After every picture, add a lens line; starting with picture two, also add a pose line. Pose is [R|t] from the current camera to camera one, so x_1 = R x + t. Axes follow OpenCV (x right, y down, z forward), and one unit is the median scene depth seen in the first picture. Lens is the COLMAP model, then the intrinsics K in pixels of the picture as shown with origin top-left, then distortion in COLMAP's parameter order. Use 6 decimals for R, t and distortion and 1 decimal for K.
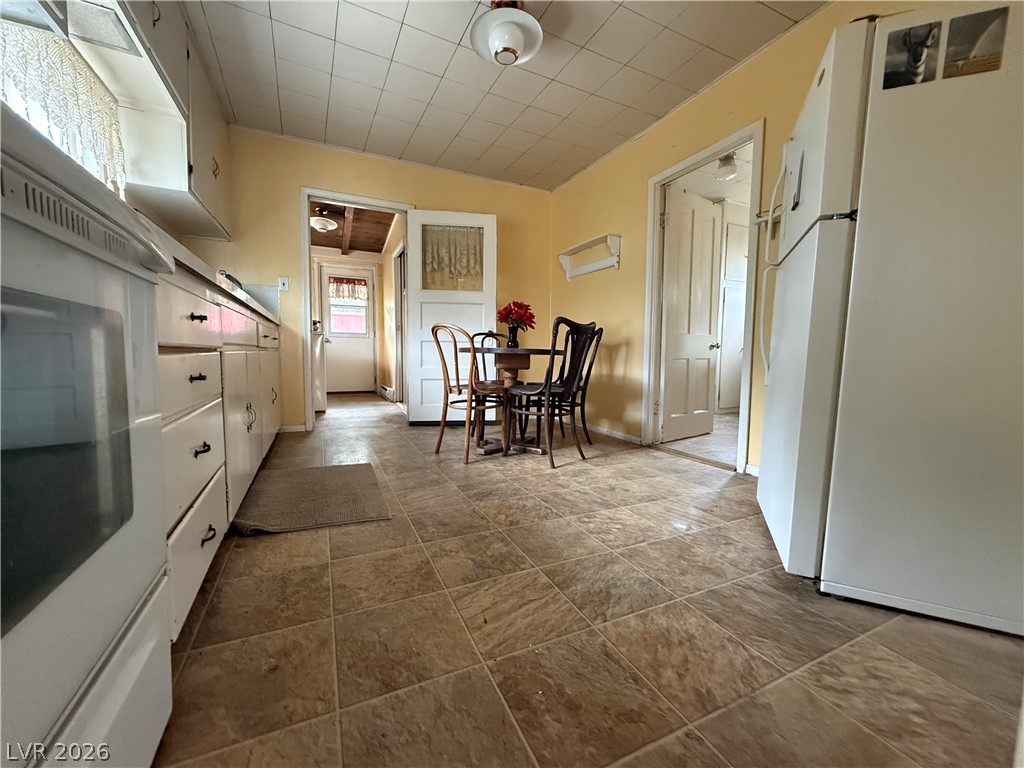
lens RADIAL K [[409.2, 0, 509.9], [0, 409.2, 382.0], [0, 0, 1]] dist [-0.000812, 0.000392]
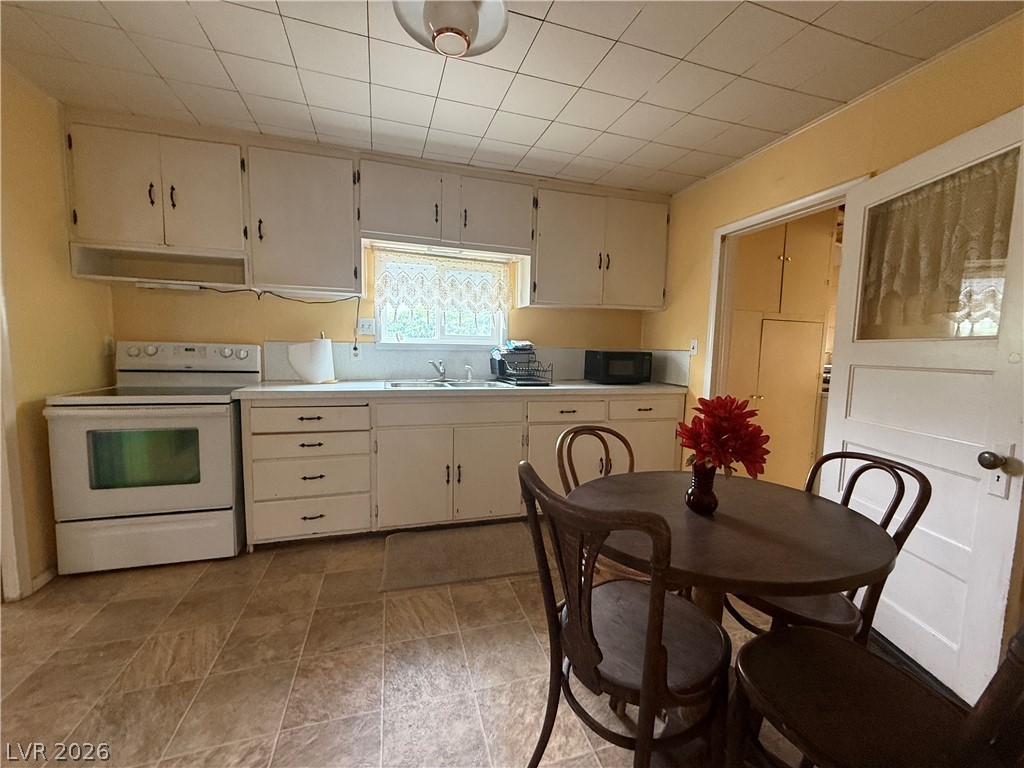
lens RADIAL K [[409.2, 0, 509.9], [0, 409.2, 382.0], [0, 0, 1]] dist [-0.000812, 0.000392]
pose [[-0.150692, 0.067564, -0.986269, 0.668766], [-0.096576, 0.991884, 0.082705, -0.343562], [0.983852, 0.107713, -0.142944, 1.287030]]
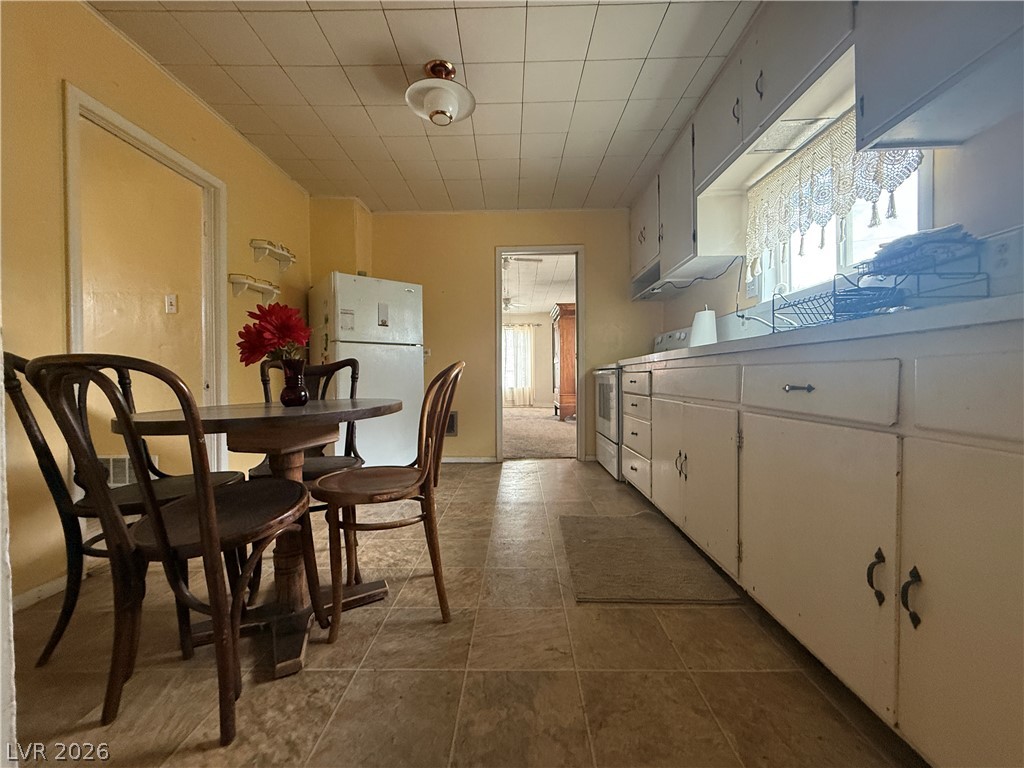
lens RADIAL K [[409.2, 0, 509.9], [0, 409.2, 382.0], [0, 0, 1]] dist [-0.000812, 0.000392]
pose [[-0.896206, -0.007491, 0.443574, -0.663731], [0.033208, 0.995920, 0.083913, -0.213222], [-0.442393, 0.089934, -0.892301, 1.993005]]
